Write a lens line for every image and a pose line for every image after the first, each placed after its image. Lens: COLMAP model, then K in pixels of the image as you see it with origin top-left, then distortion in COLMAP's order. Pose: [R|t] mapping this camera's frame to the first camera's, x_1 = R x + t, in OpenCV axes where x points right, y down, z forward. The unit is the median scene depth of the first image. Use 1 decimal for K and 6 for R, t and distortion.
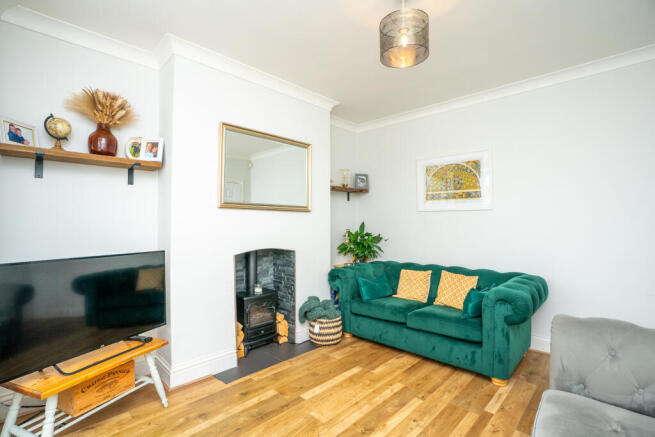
lens RADIAL K [[305.7, 0, 328.6], [0, 305.7, 217.2], [0, 0, 1]] dist [-0.037917, 0.008315]
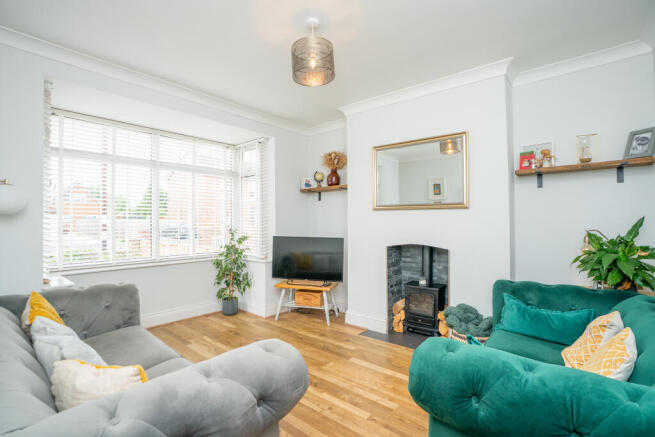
lens RADIAL K [[305.7, 0, 323.2], [0, 305.7, 221.0], [0, 0, 1]] dist [-0.037917, 0.008315]
pose [[0.071110, -0.013827, -0.997373, 0.985256], [0.008345, 0.999877, -0.013267, 0.035401], [0.997434, -0.007380, 0.071217, 0.674129]]
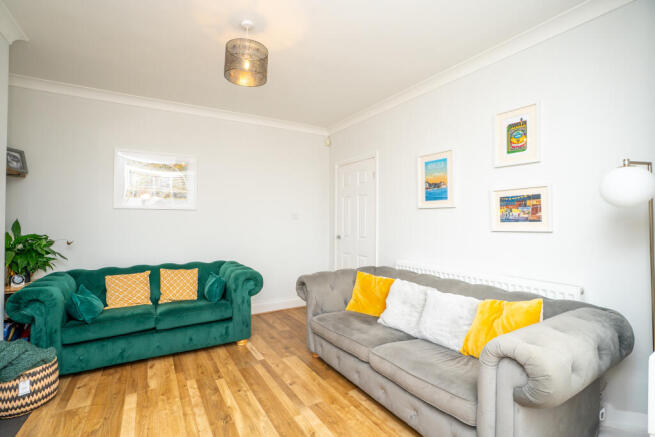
lens RADIAL K [[305.7, 0, 317.4], [0, 305.7, 221.1], [0, 0, 1]] dist [-0.037917, 0.008315]
pose [[0.271426, 0.001784, 0.962458, -0.564469], [-0.016646, 0.999857, 0.002841, 0.007139], [-0.962315, -0.016792, 0.271417, 0.297065]]
